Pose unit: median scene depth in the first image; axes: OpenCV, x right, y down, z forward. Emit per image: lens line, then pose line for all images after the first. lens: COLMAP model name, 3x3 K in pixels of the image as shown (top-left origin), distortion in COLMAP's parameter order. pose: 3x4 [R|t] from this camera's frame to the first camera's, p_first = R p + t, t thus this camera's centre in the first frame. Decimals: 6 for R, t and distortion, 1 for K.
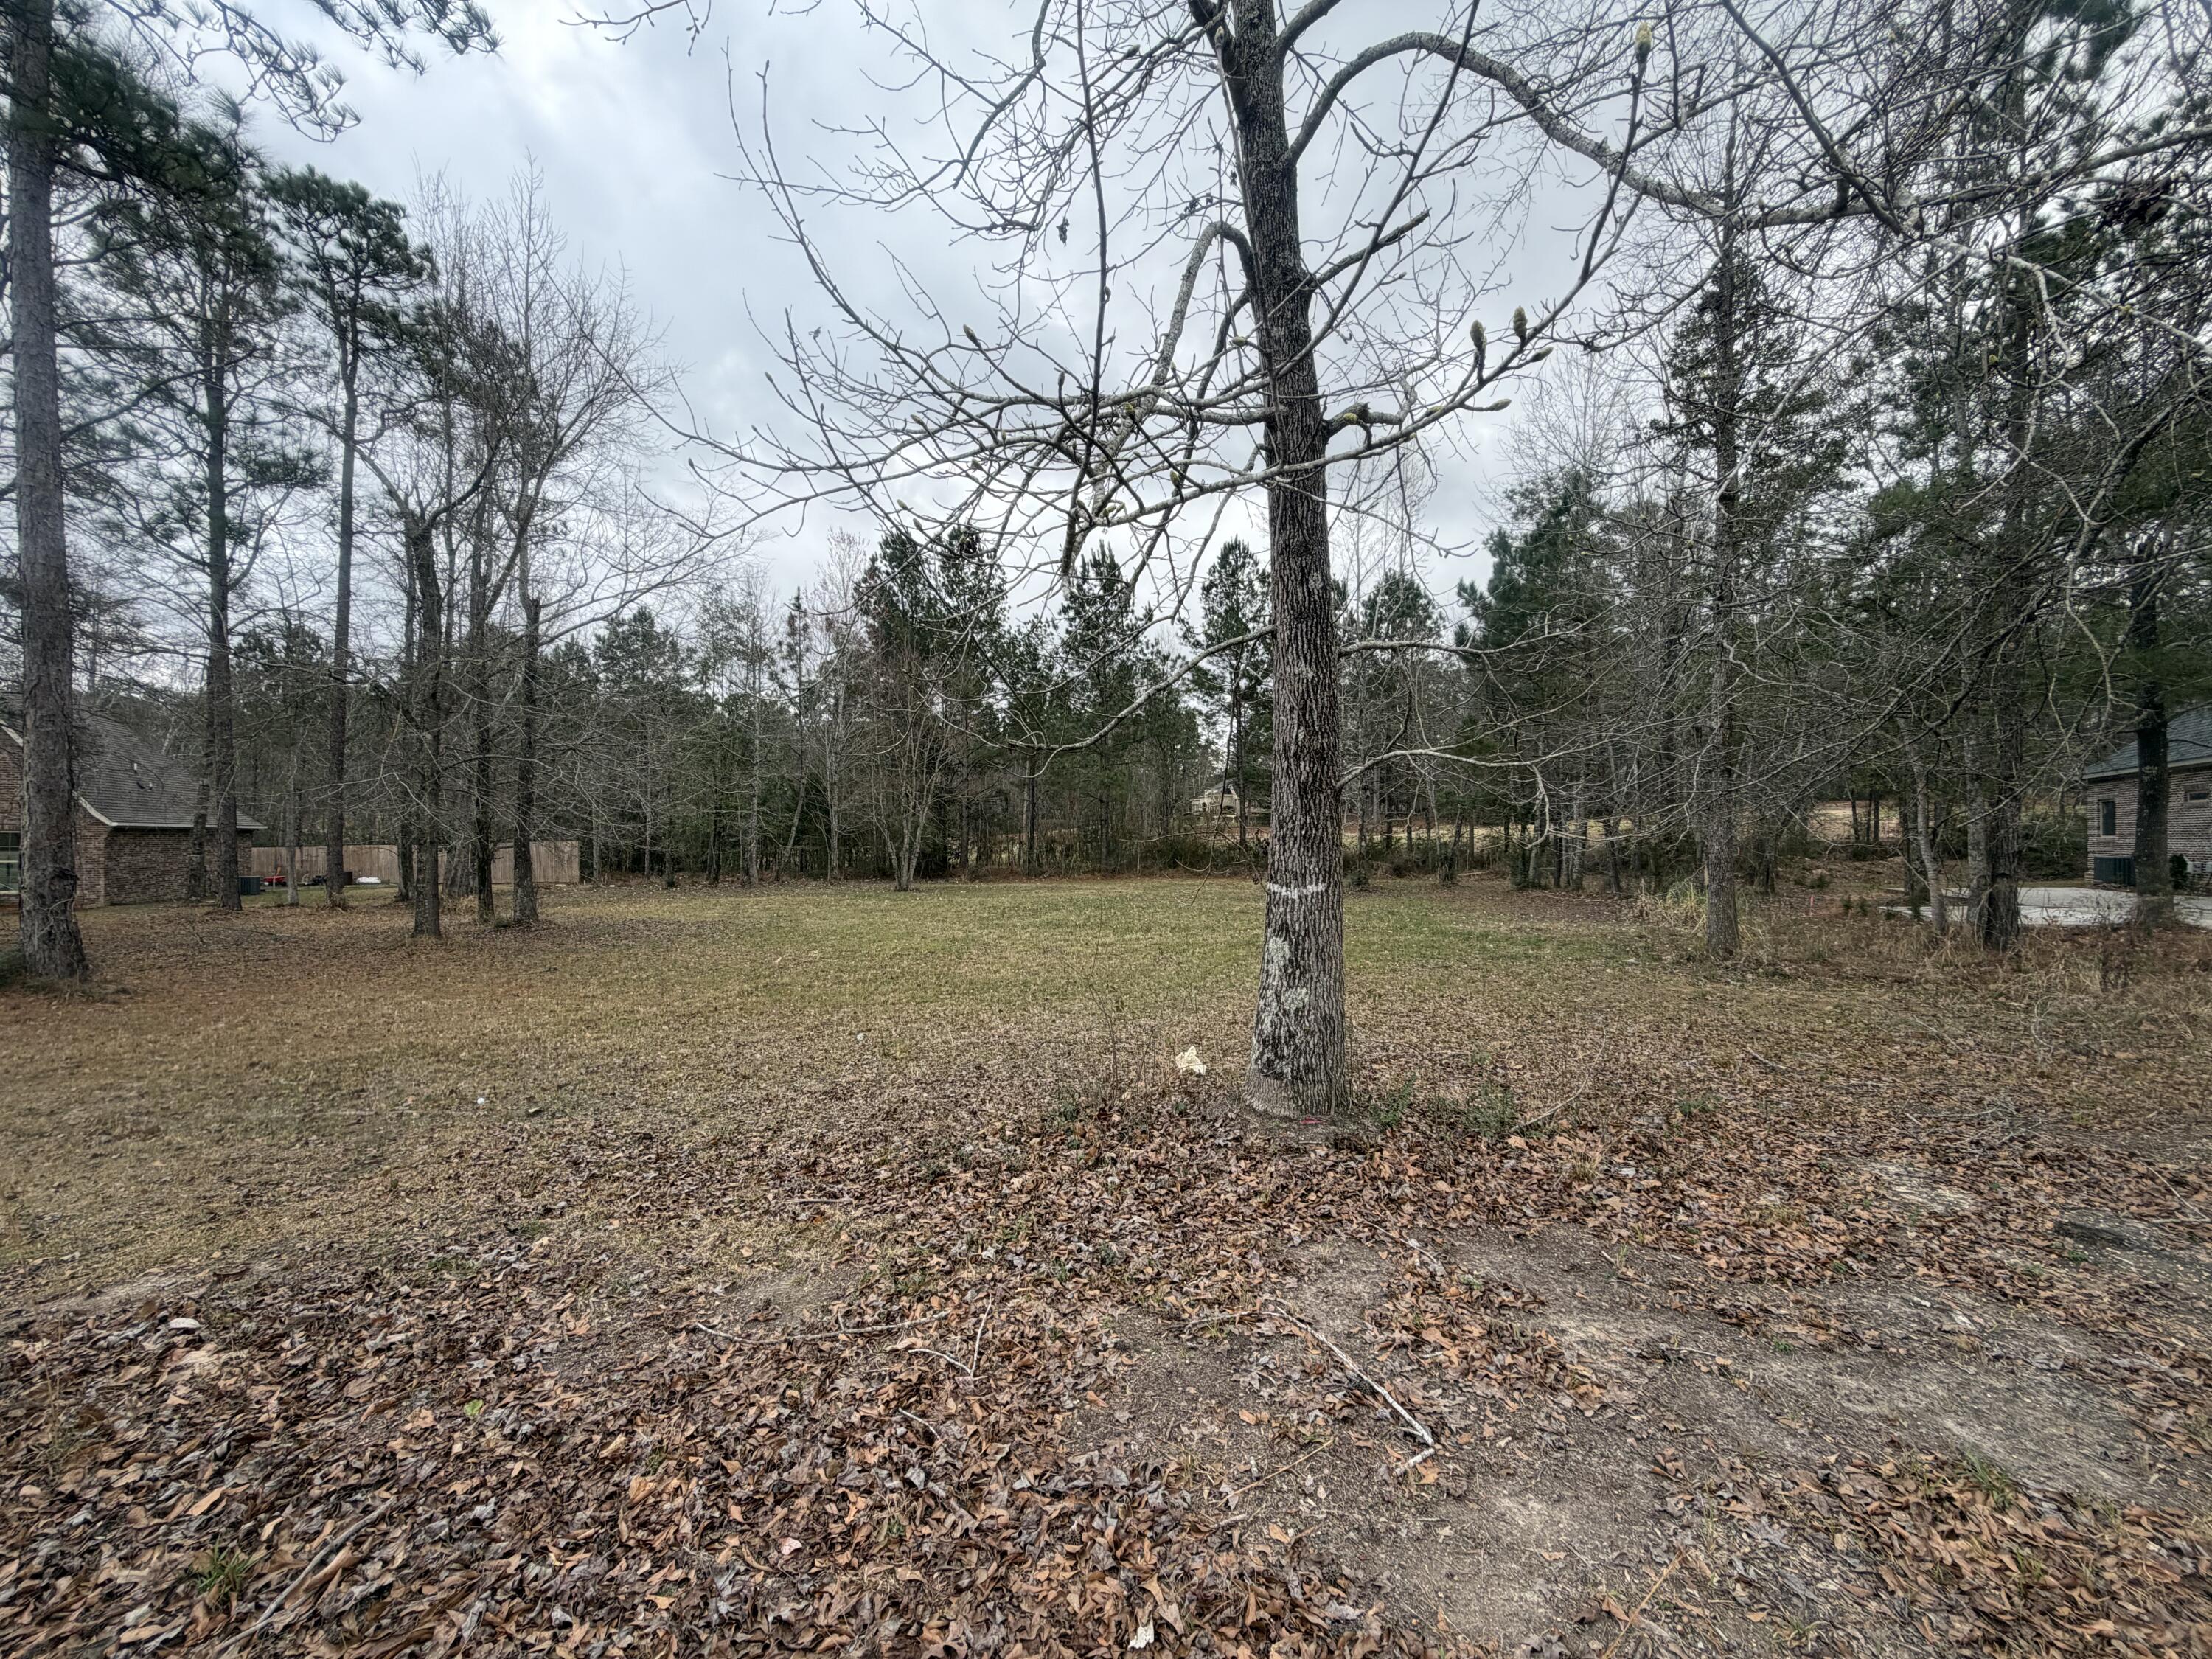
lens RADIAL K [[910.4, 0, 1101.2], [0, 910.4, 803.7], [0, 0, 1]] dist [0.001452, 0.000013]
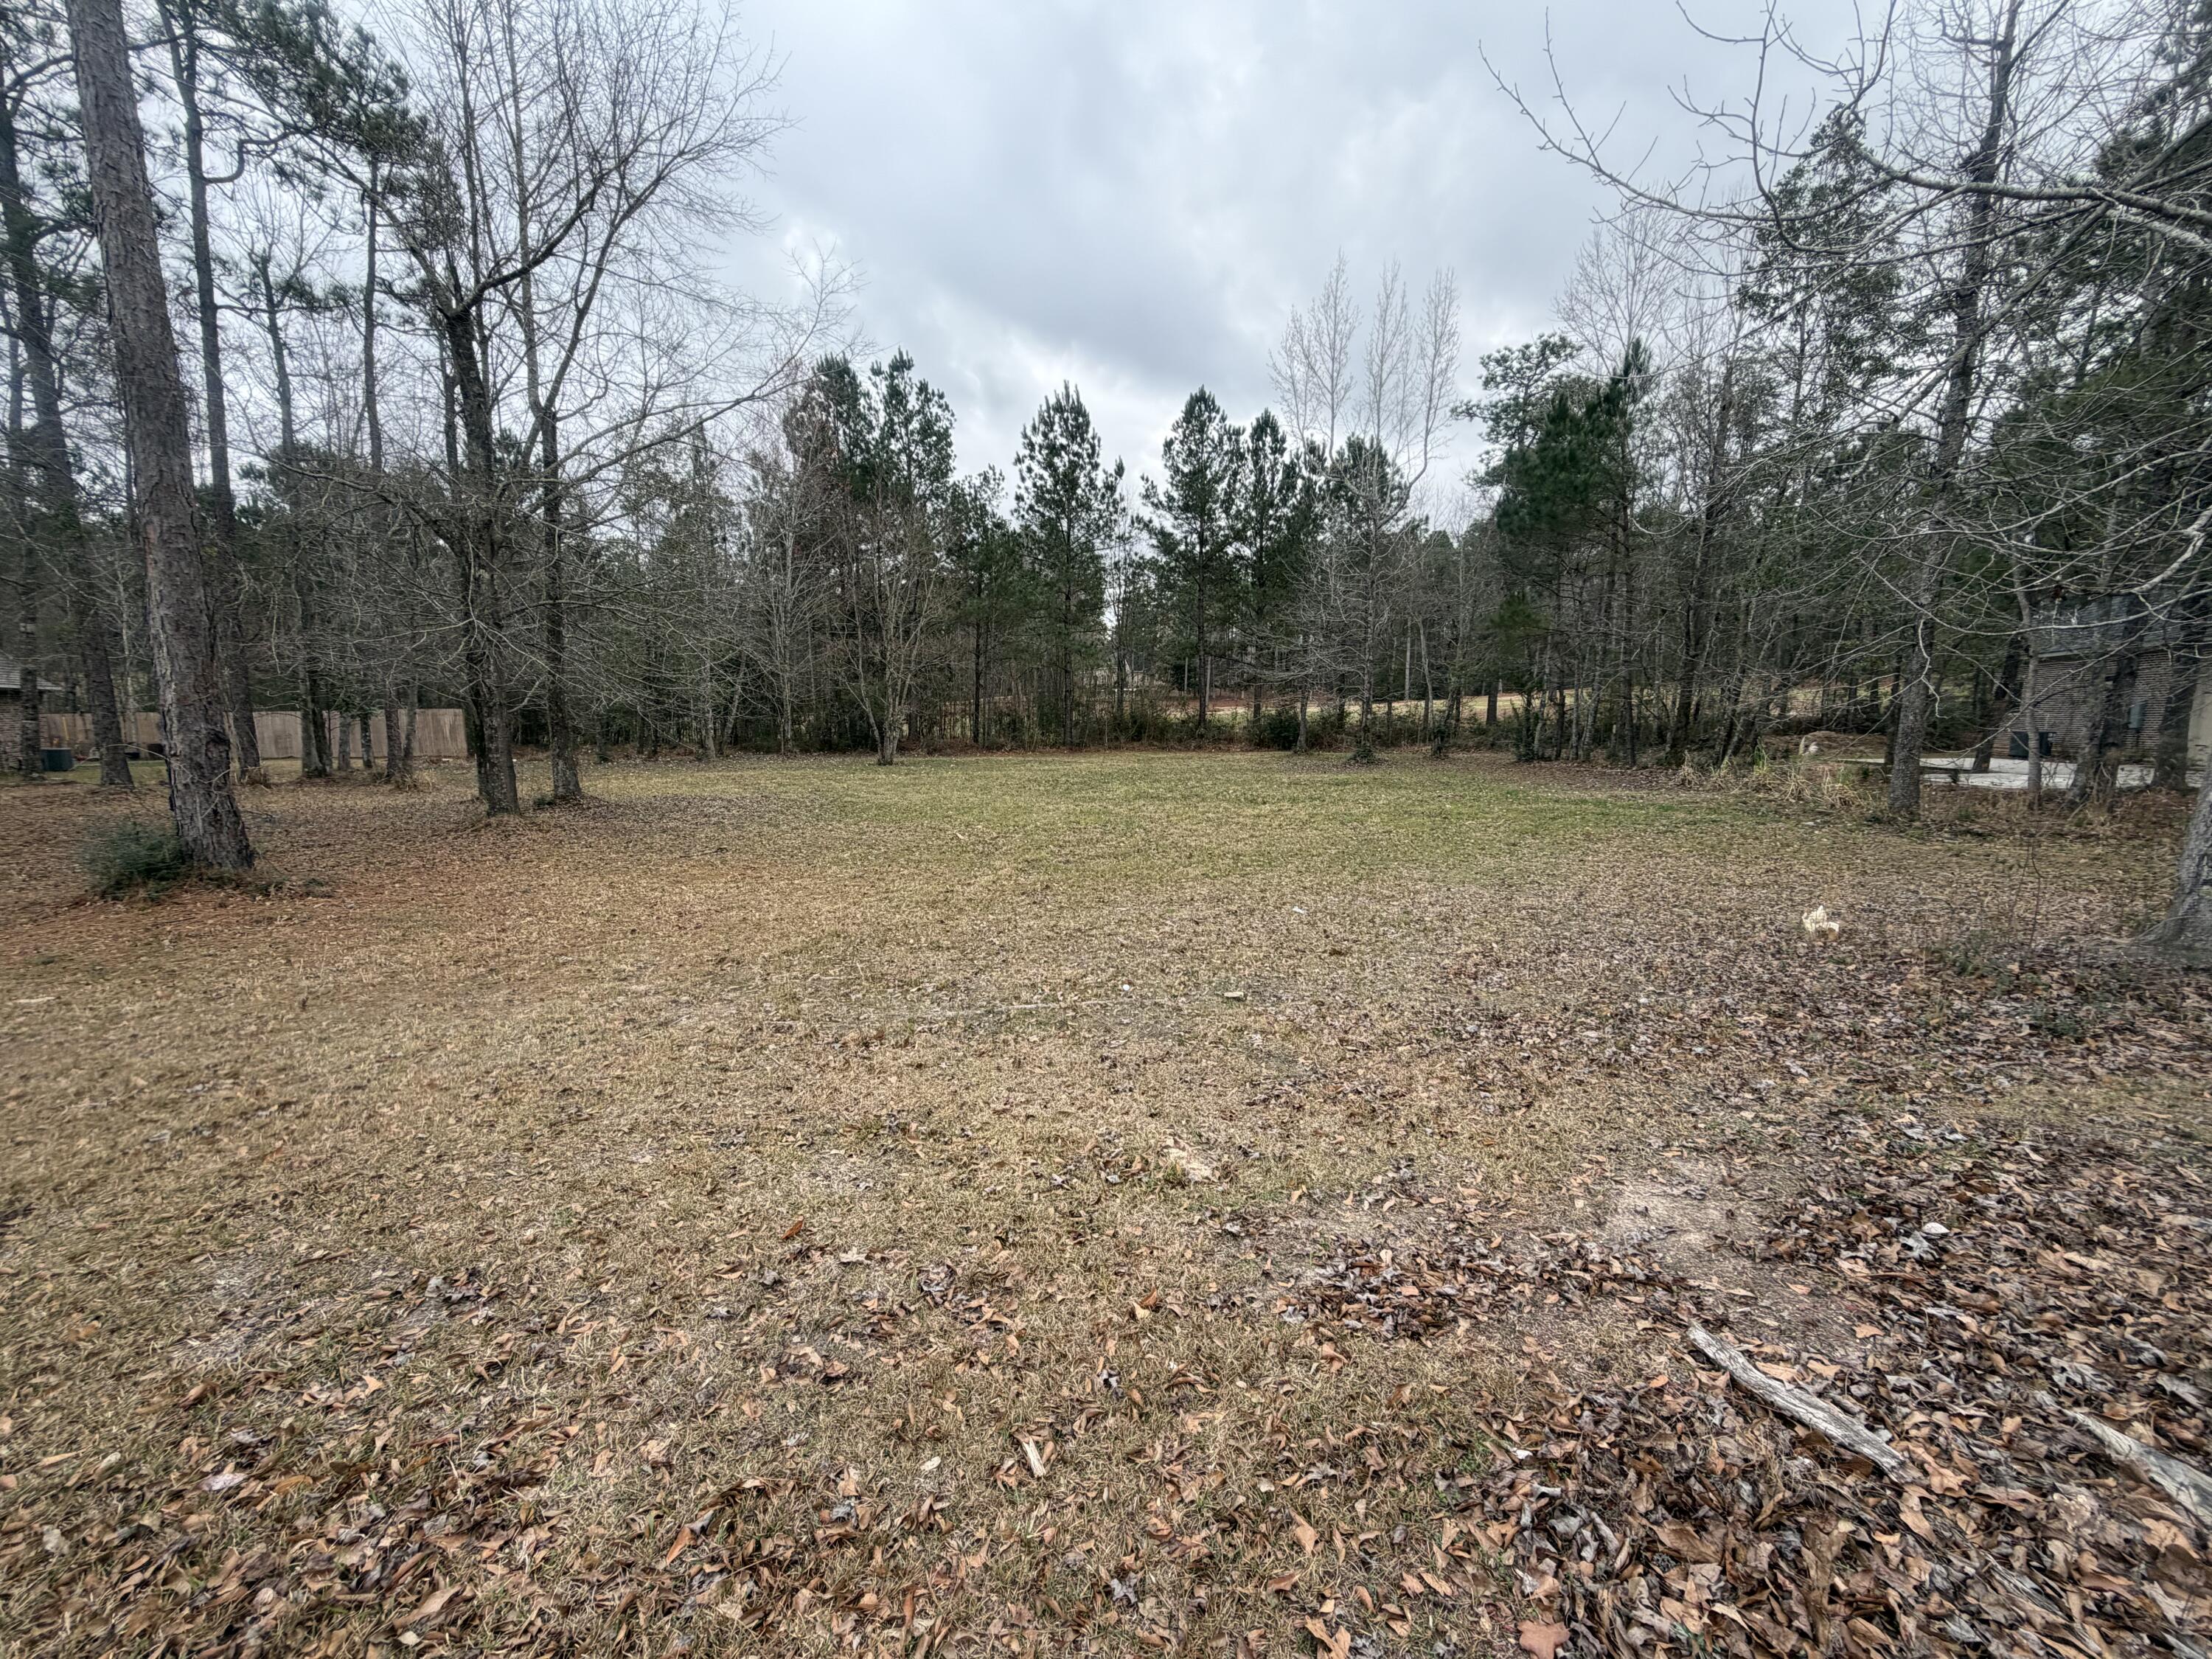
lens RADIAL K [[920.4, 0, 1106.0], [0, 920.4, 829.5], [0, 0, 1]] dist [-0.003275, -0.000530]
pose [[0.986014, -0.014443, 0.166035, -0.120463], [-0.012778, 0.986754, 0.161719, 0.004197], [-0.166172, -0.161578, 0.972769, 0.023015]]
